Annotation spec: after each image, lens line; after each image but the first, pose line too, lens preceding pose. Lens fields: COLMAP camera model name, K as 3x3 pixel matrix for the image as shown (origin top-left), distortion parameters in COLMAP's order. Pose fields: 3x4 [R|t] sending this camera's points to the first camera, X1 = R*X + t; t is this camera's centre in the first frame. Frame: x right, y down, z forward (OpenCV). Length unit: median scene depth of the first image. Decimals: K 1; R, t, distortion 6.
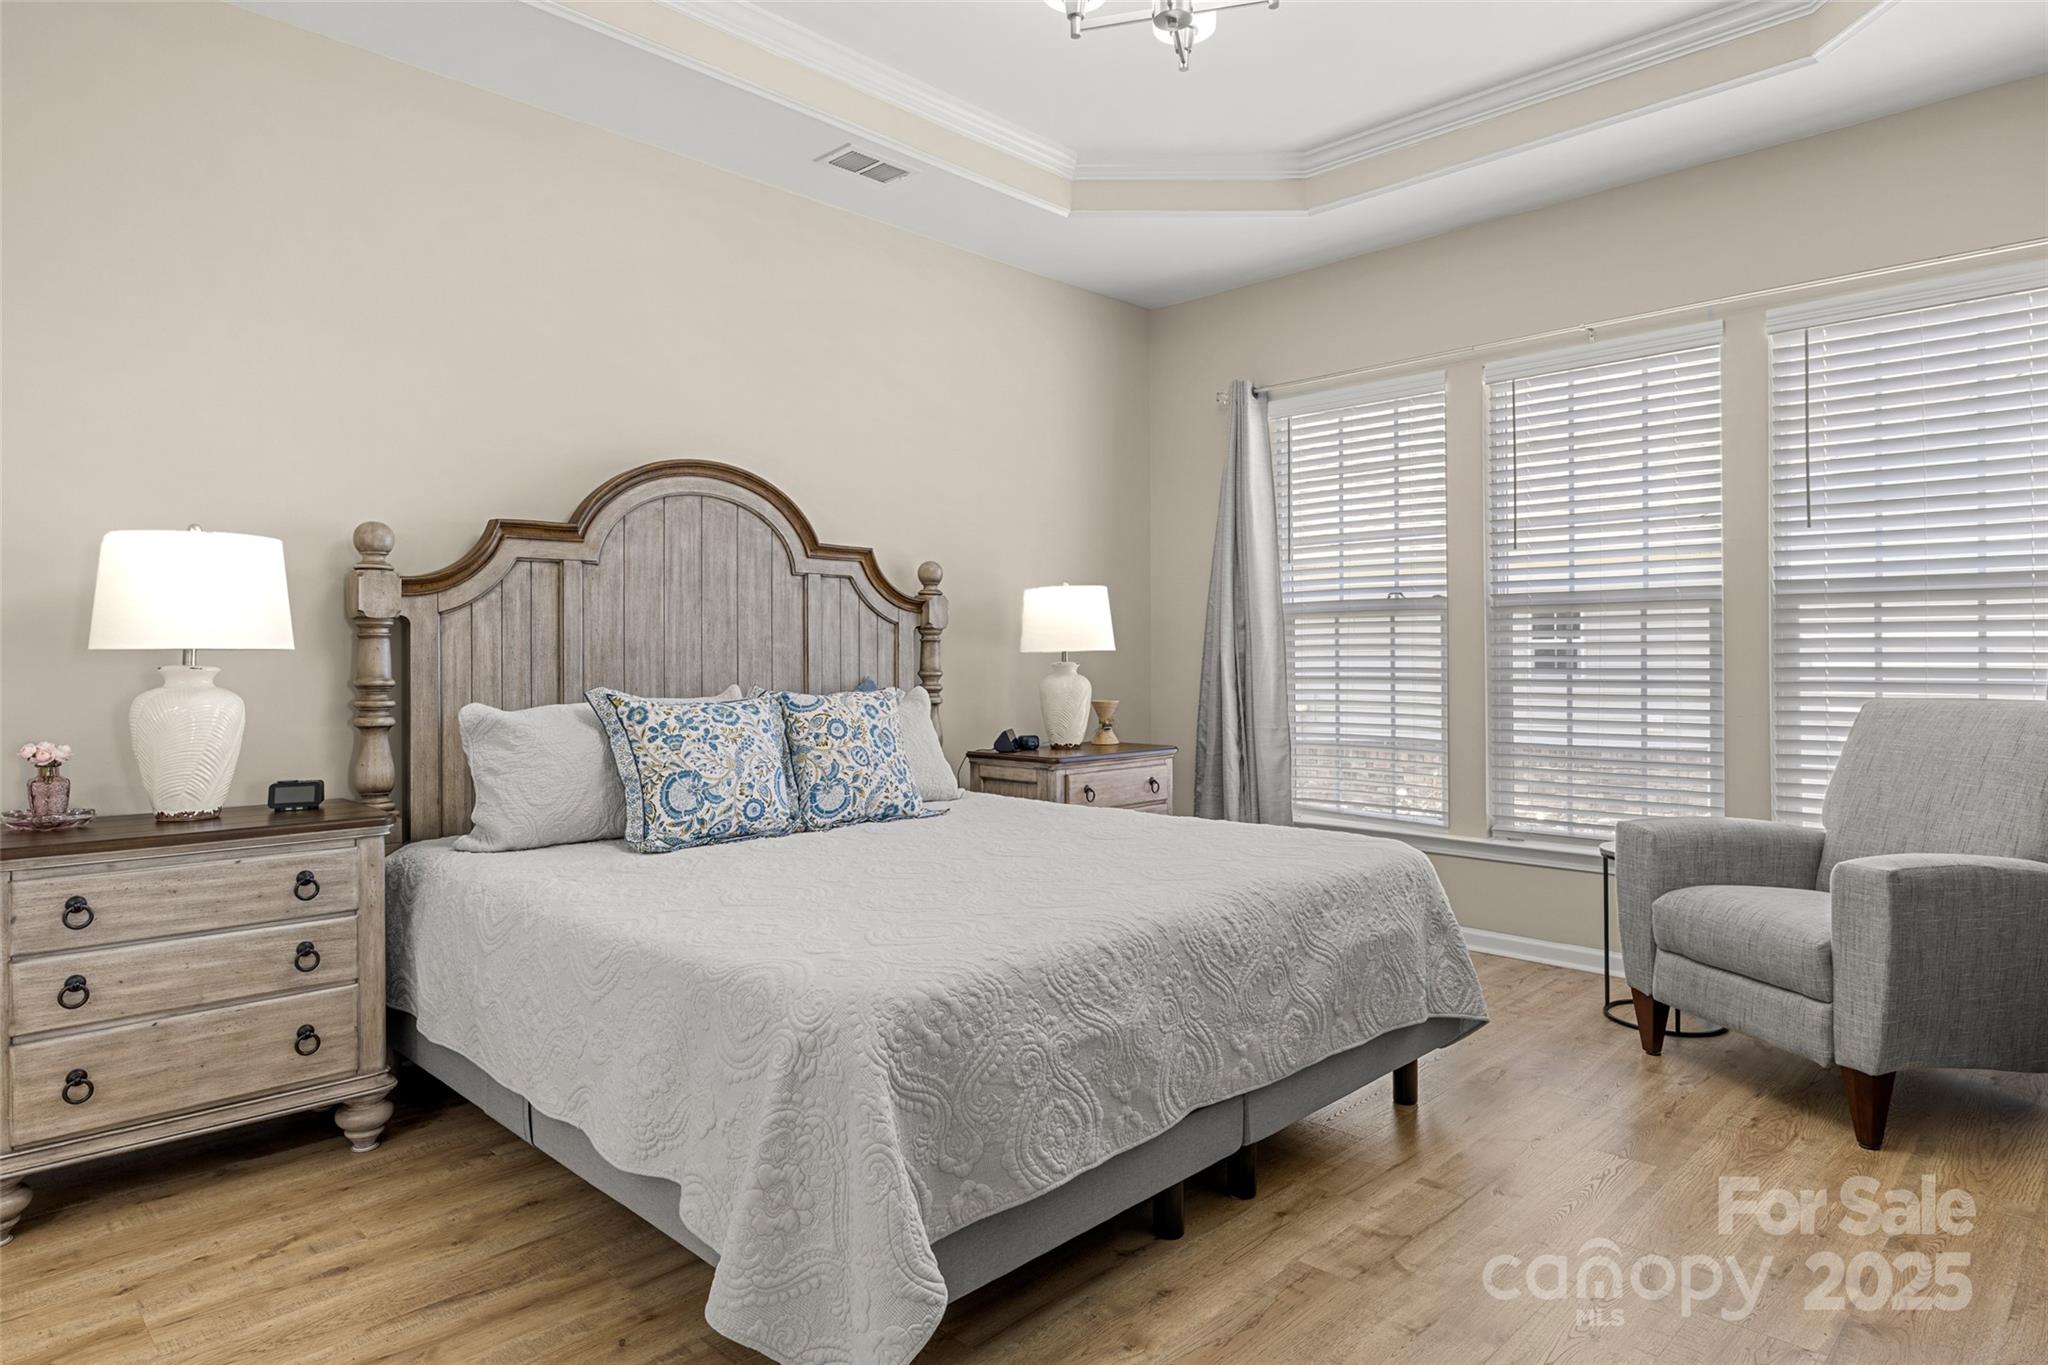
lens RADIAL K [[1149.4, 0, 1018.9], [0, 1149.4, 645.0], [0, 0, 1]] dist [-0.027246, 0.000093]
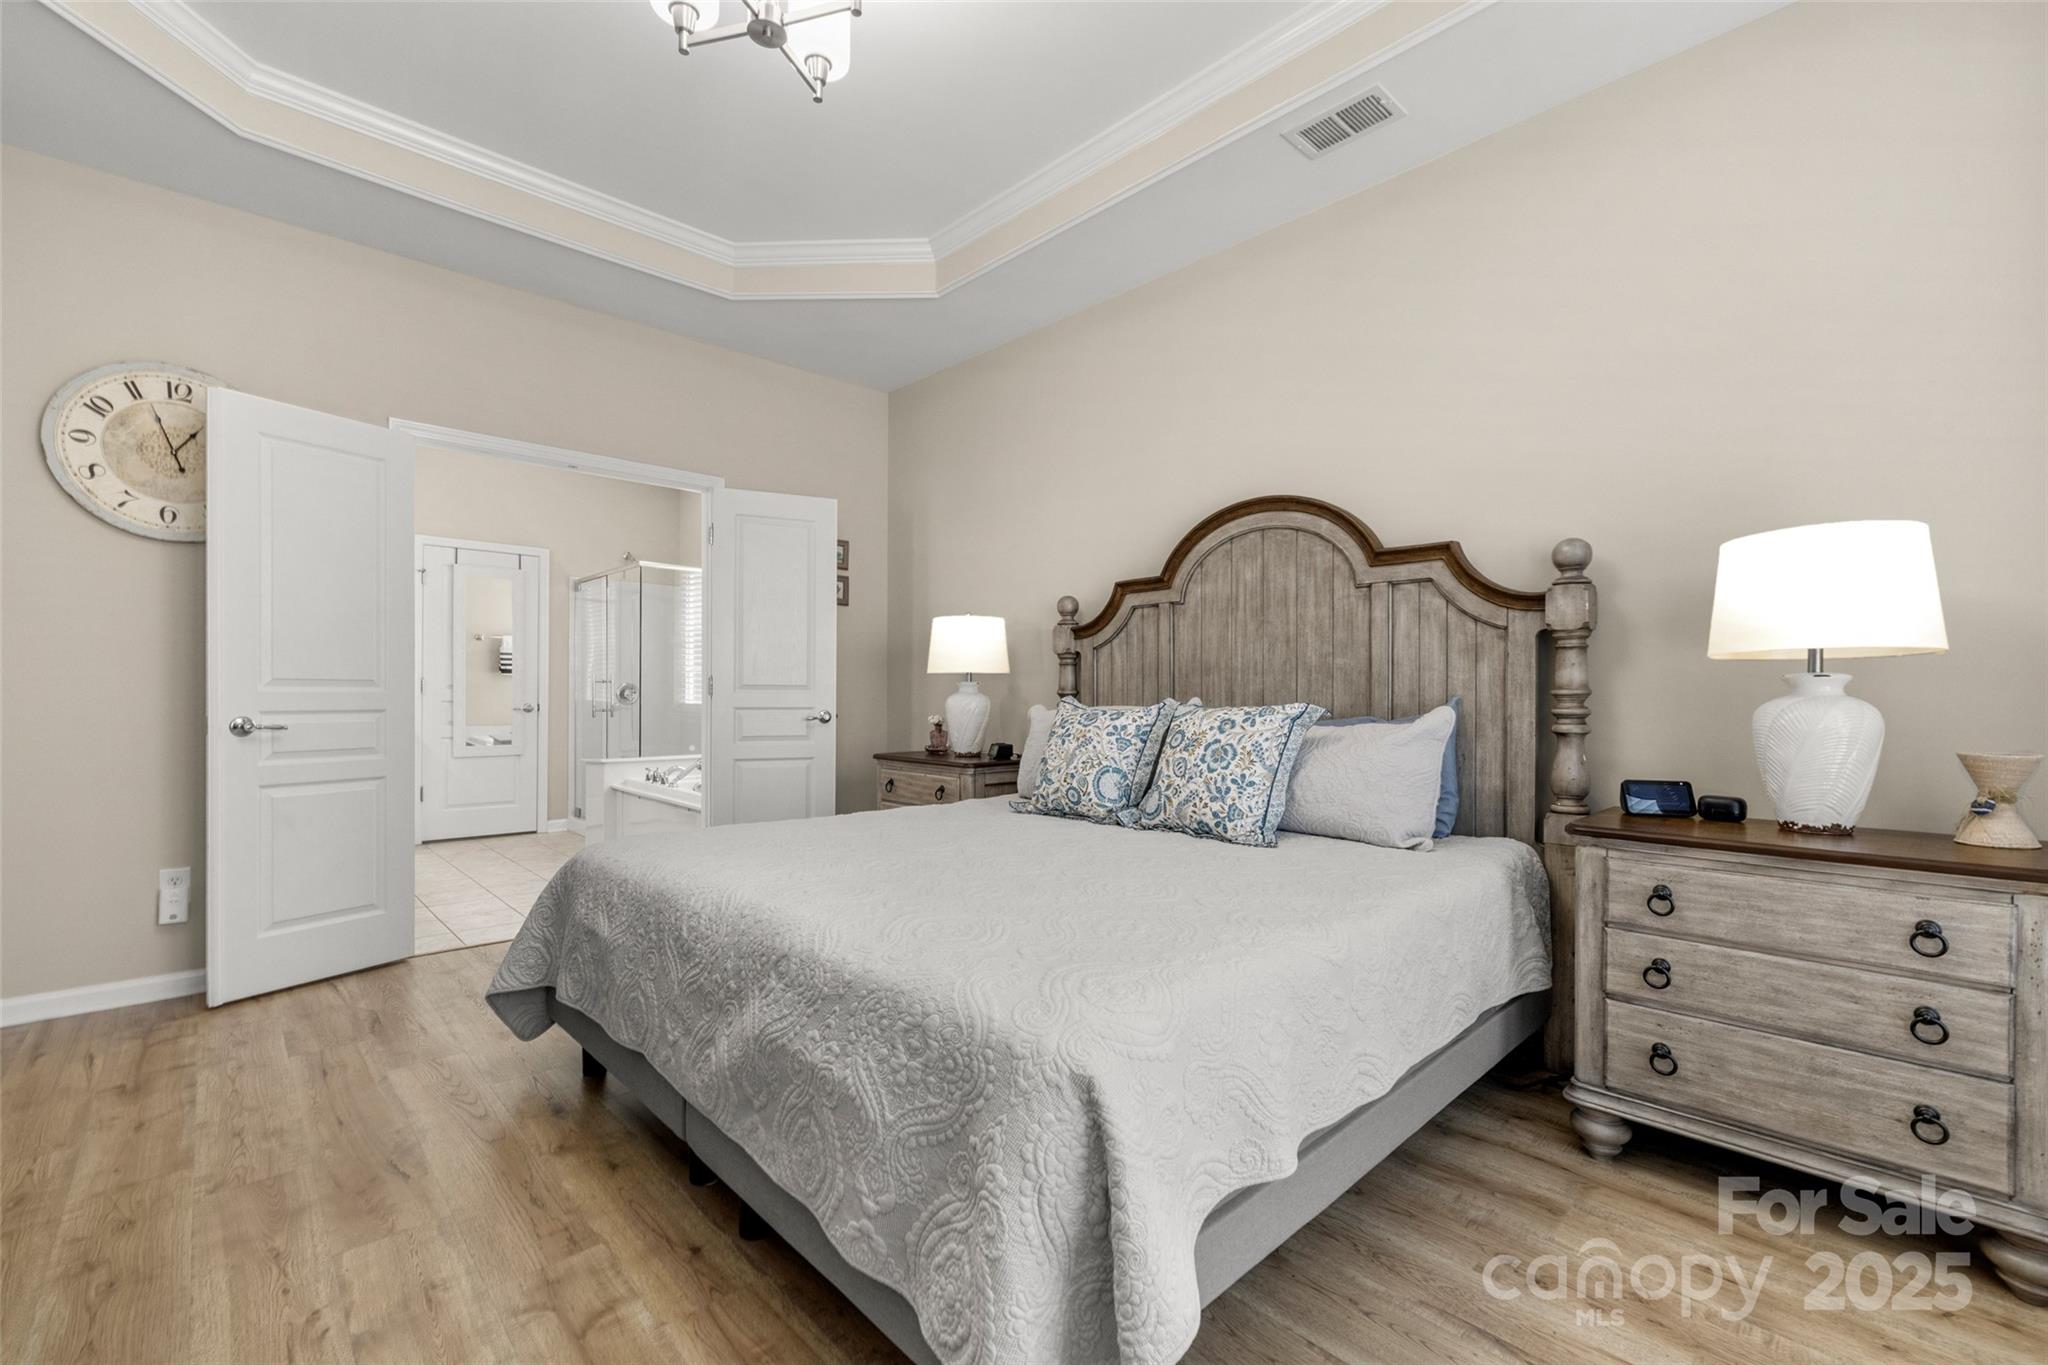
lens RADIAL K [[882.3, 0, 1025.5], [0, 882.3, 678.3], [0, 0, 1]] dist [0.001427, -0.000022]
pose [[-0.030574, -0.014247, -0.999431, 0.599988], [0.008164, 0.999861, -0.014503, 0.025465], [0.999499, -0.008603, -0.030453, 0.814411]]
